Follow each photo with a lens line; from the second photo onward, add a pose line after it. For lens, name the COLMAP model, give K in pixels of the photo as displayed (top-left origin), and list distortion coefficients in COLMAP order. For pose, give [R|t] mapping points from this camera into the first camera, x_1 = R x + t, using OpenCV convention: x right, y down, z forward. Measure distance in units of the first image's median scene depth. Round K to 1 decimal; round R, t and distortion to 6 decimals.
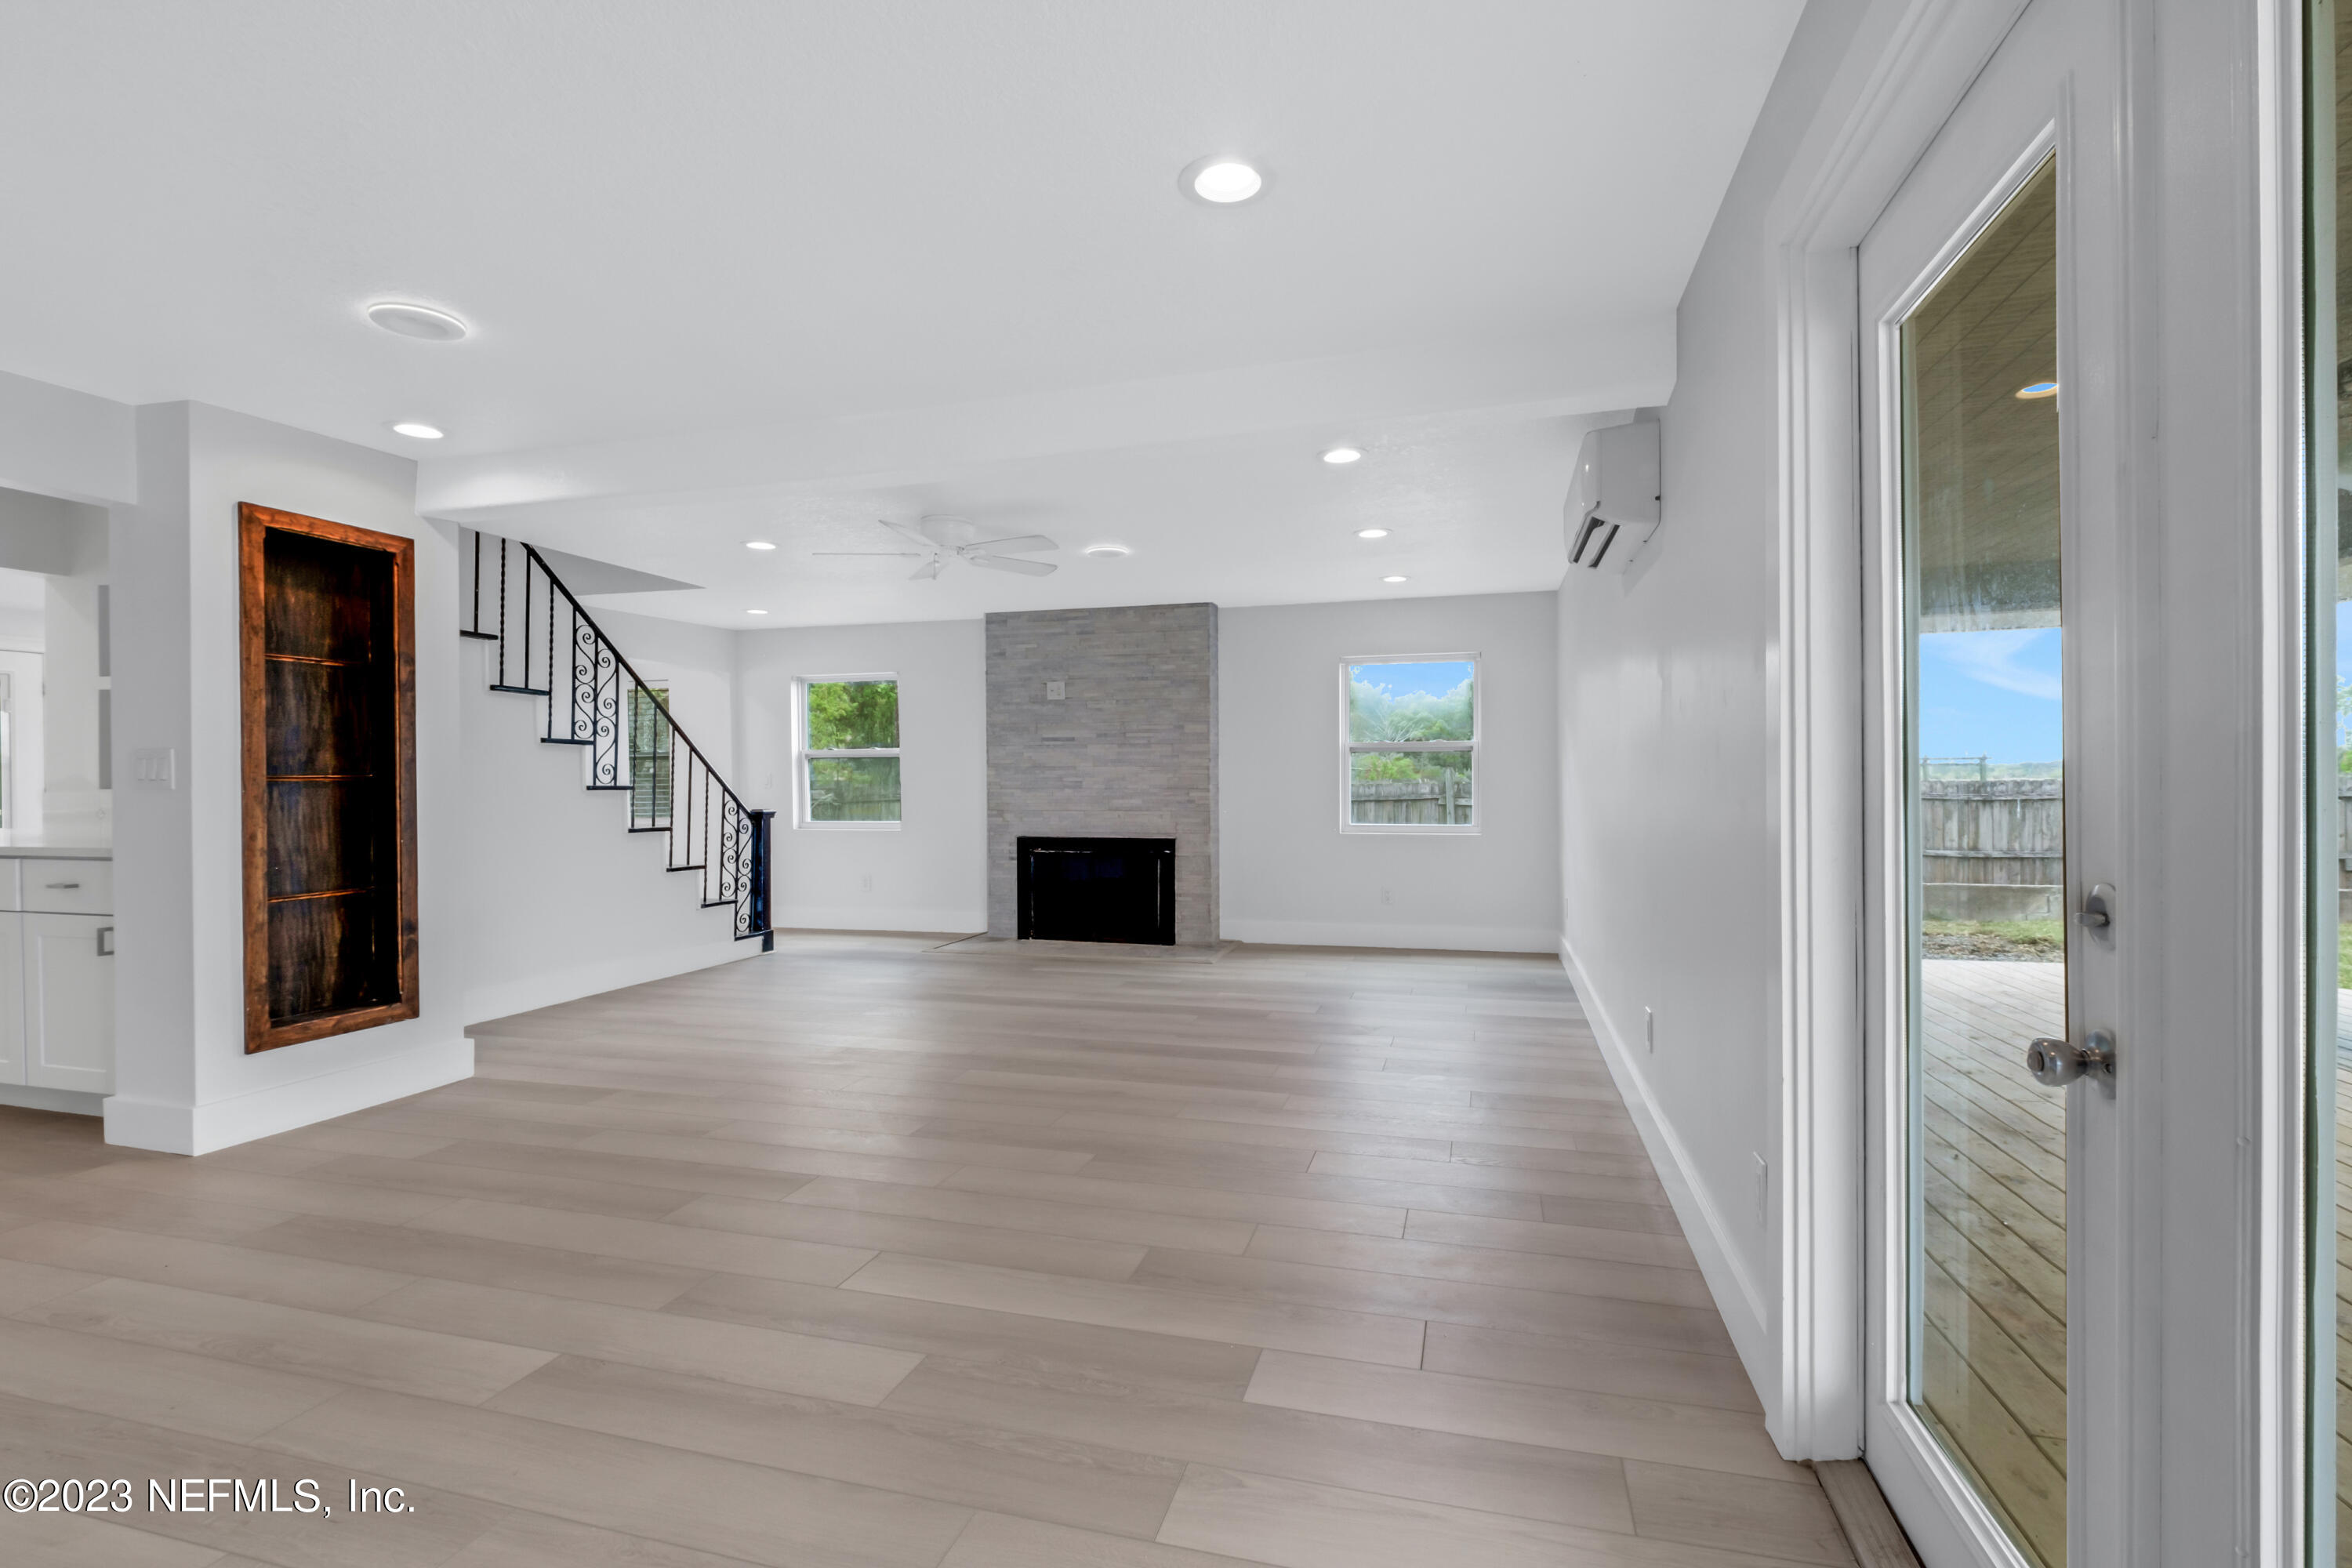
lens RADIAL K [[1045.4, 0, 1164.5], [0, 1045.4, 784.3], [0, 0, 1]] dist [-0.010878, -0.000815]
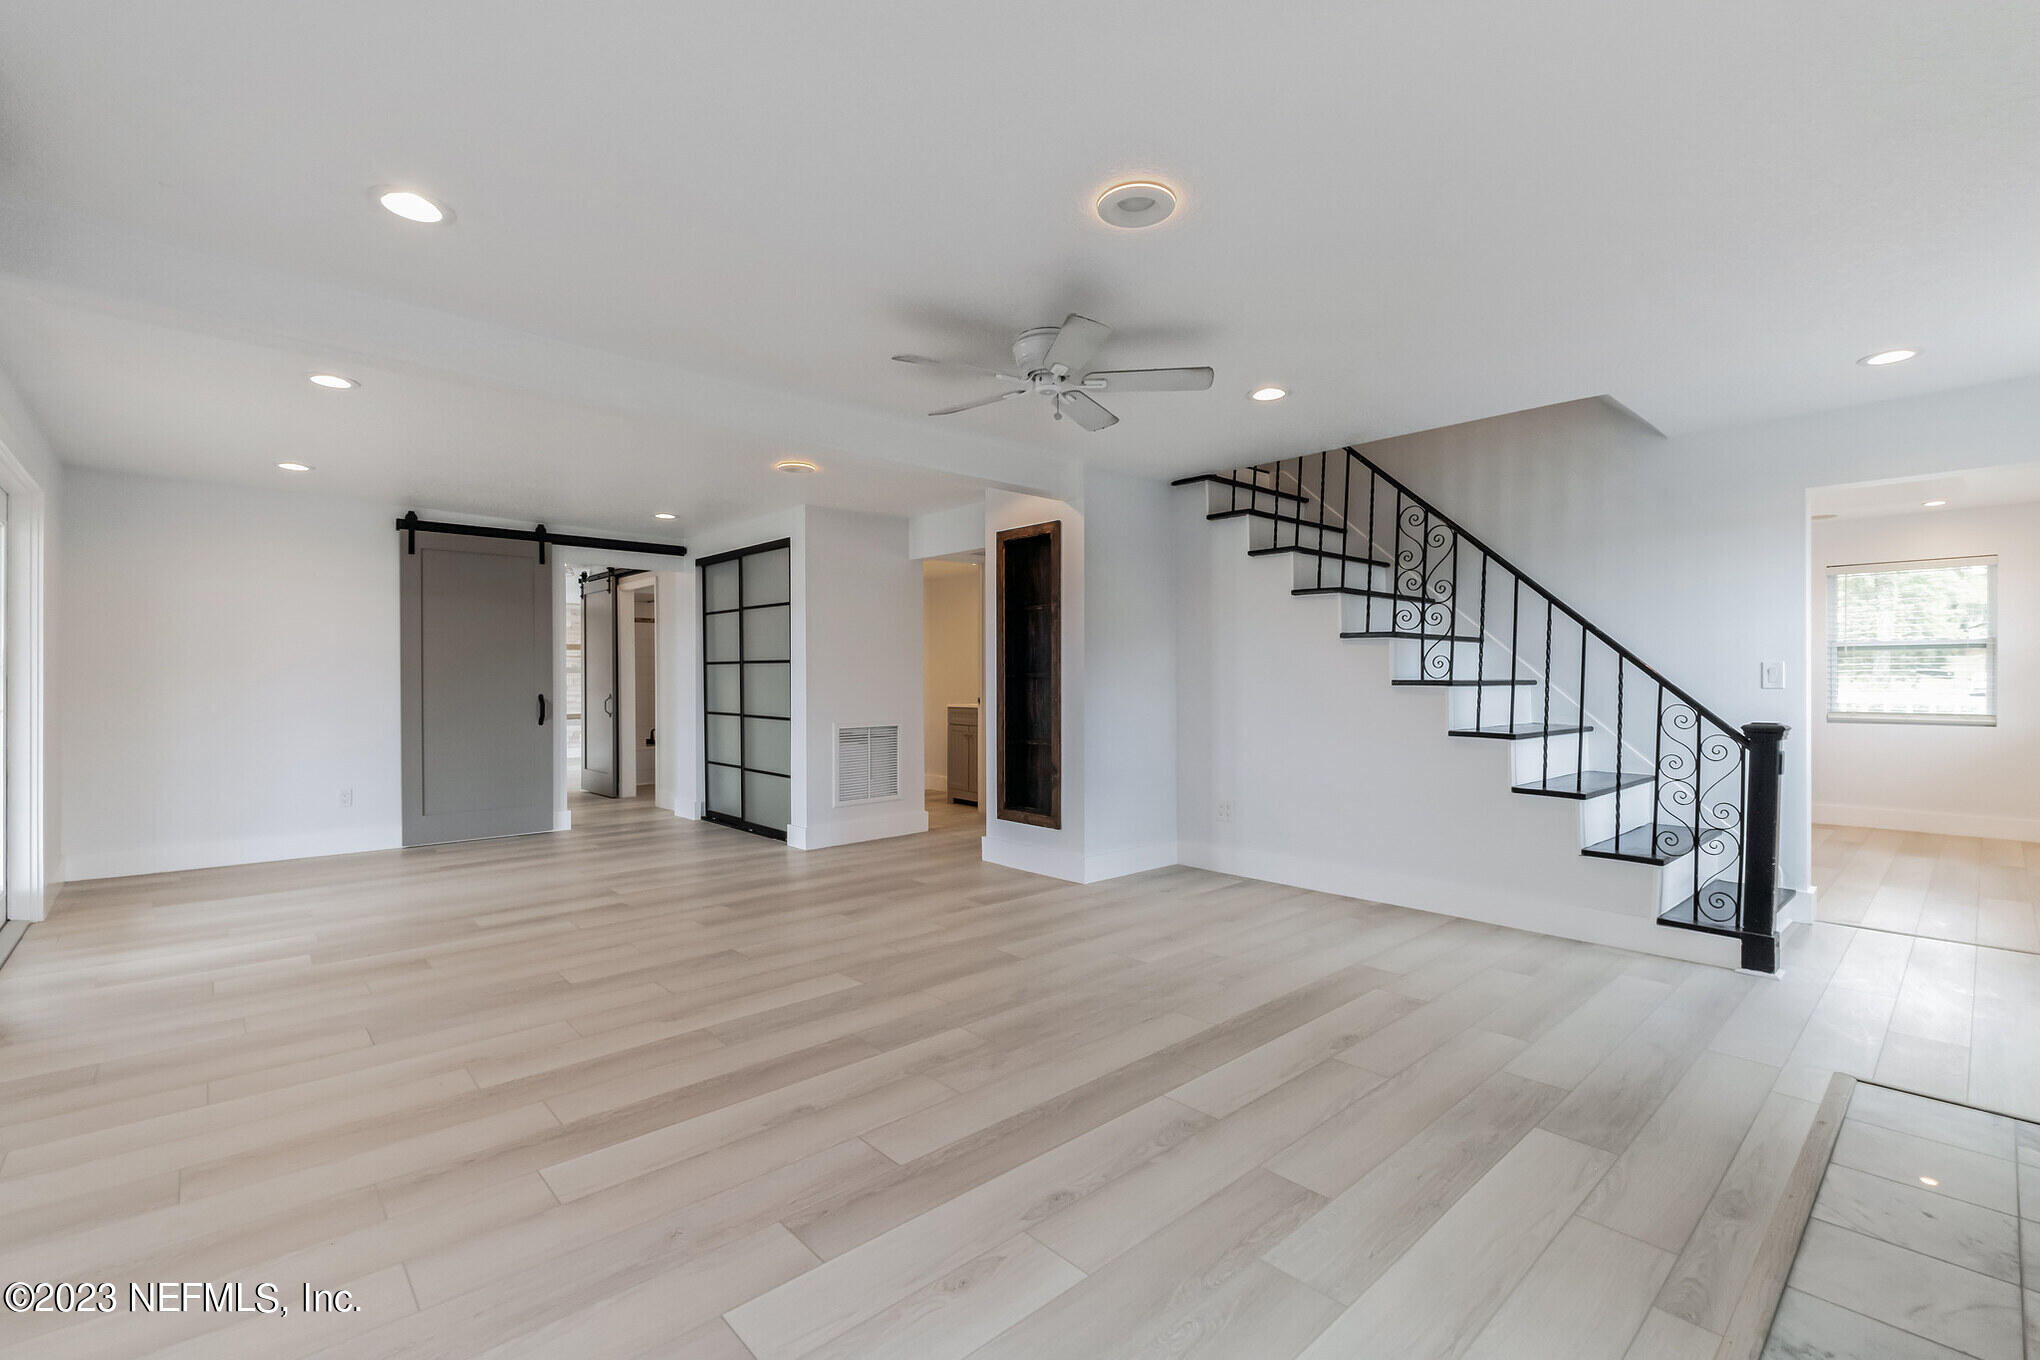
lens RADIAL K [[906.7, 0, 1006.1], [0, 906.7, 693.9], [0, 0, 1]] dist [-0.010878, -0.000815]
pose [[-0.519731, 0.022119, -0.854044, 0.252836], [0.004555, 0.999722, 0.023120, -0.005226], [0.854318, 0.008126, -0.519687, 0.878498]]
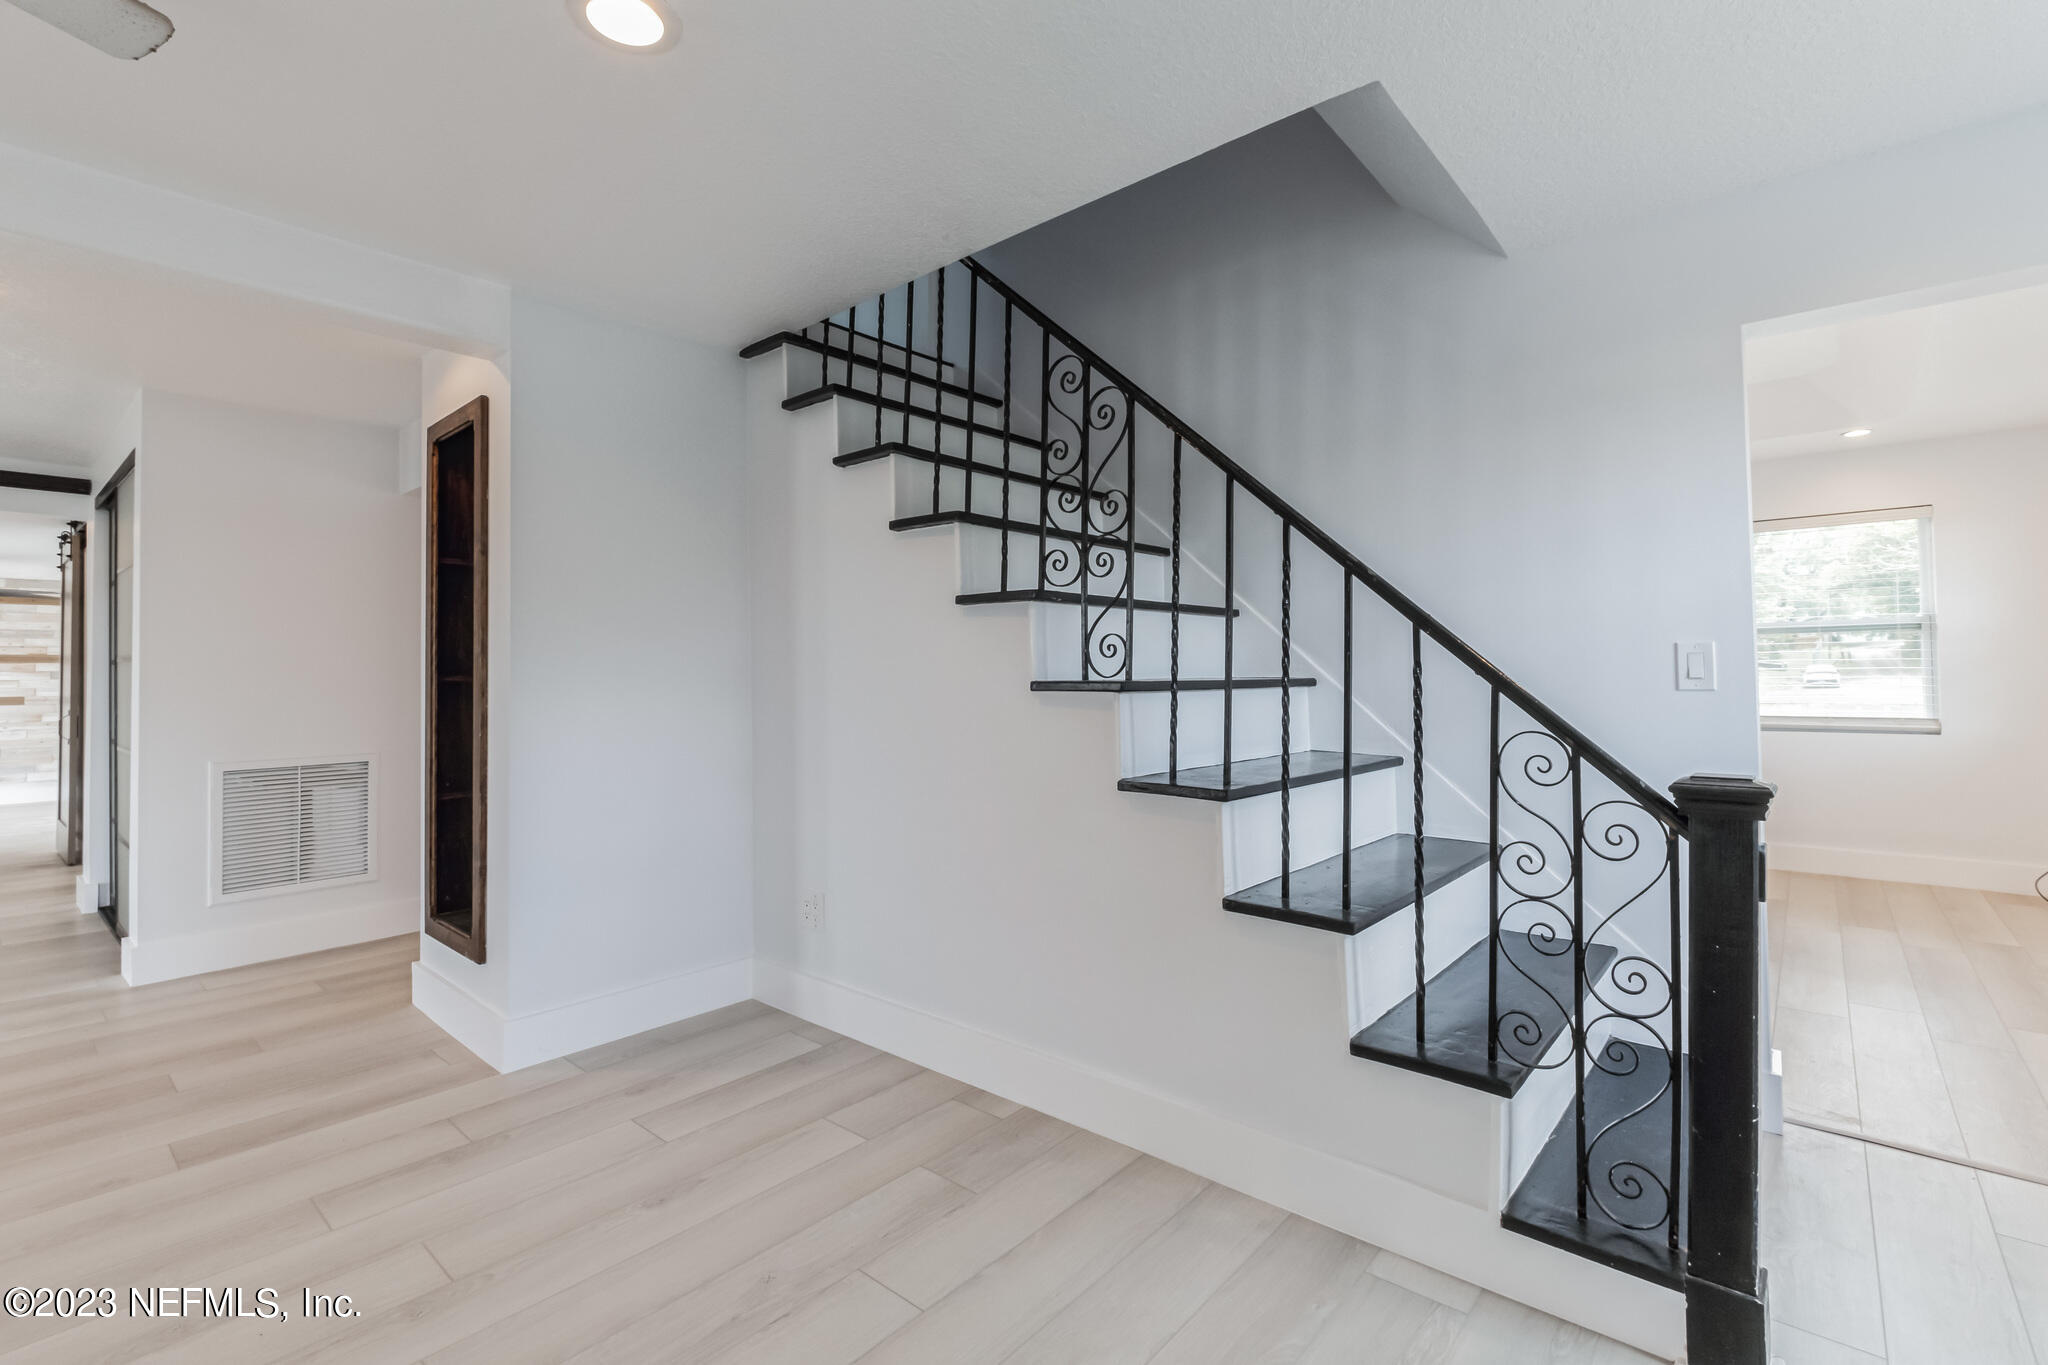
lens RADIAL K [[906.4, 0, 1037.3], [0, 906.4, 664.0], [0, 0, 1]] dist [-0.003704, -0.001088]
pose [[-0.405981, -0.002714, -0.913877, -0.125307], [0.012866, 0.999880, -0.008685, -0.002526], [0.913791, -0.015284, -0.405897, 0.918040]]
